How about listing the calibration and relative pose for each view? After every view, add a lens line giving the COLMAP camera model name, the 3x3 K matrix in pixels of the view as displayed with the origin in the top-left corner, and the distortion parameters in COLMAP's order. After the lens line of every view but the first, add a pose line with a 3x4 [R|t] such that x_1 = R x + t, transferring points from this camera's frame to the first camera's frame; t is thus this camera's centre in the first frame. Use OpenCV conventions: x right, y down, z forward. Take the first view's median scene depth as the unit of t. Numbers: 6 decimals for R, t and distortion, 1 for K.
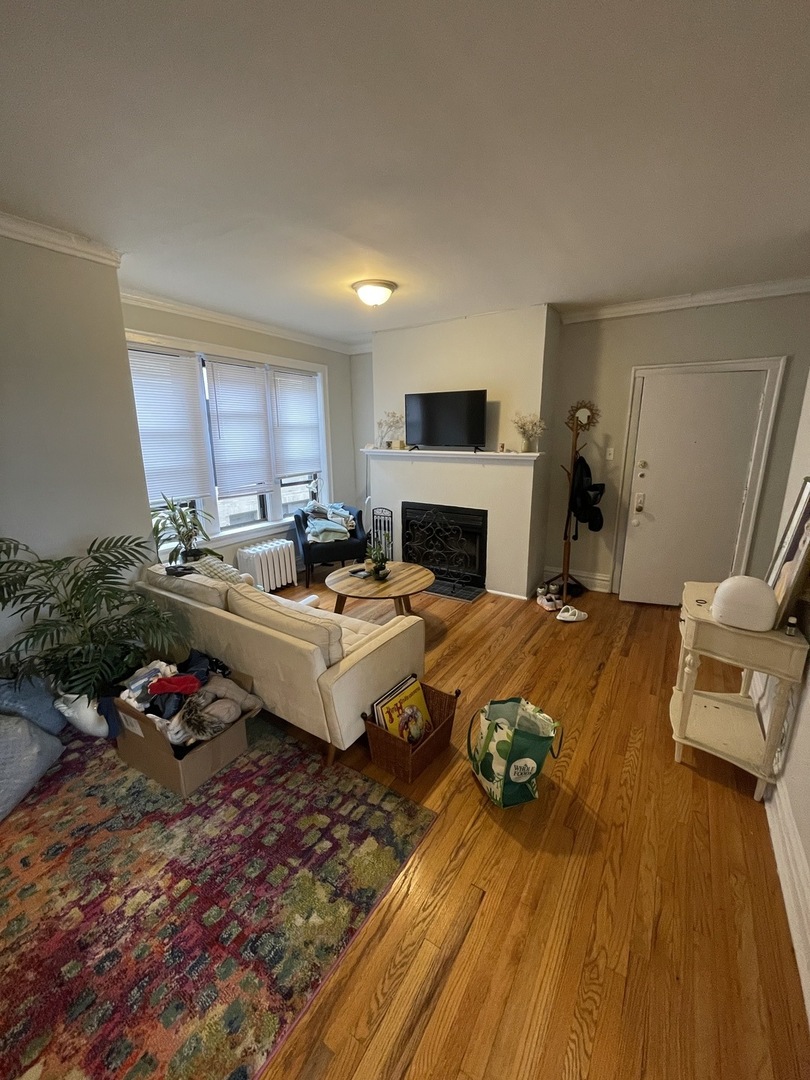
lens RADIAL K [[438.9, 0, 405.0], [0, 438.9, 540.0], [0, 0, 1]] dist [-0.001657, -0.000379]
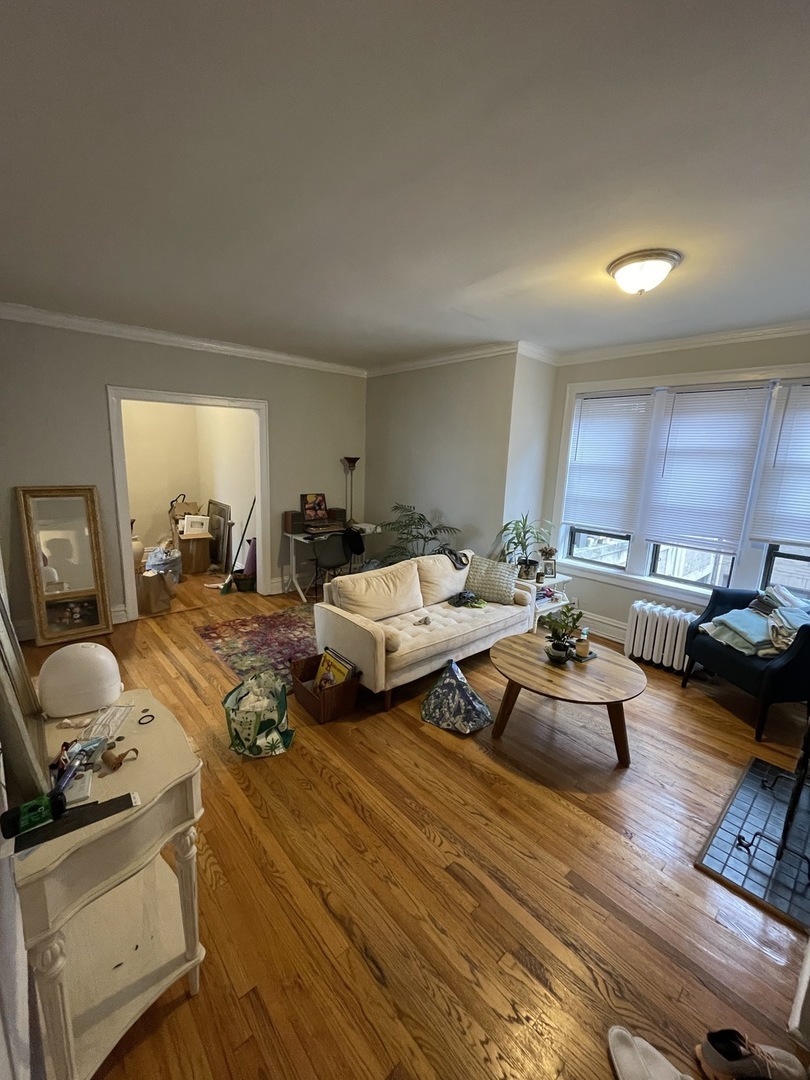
lens RADIAL K [[438.9, 0, 405.0], [0, 438.9, 540.0], [0, 0, 1]] dist [-0.001657, -0.000379]
pose [[-0.265672, 0.178571, -0.947381, 0.867979], [-0.269915, 0.929617, 0.250915, -0.280720], [0.925508, 0.322373, -0.198774, 1.060969]]
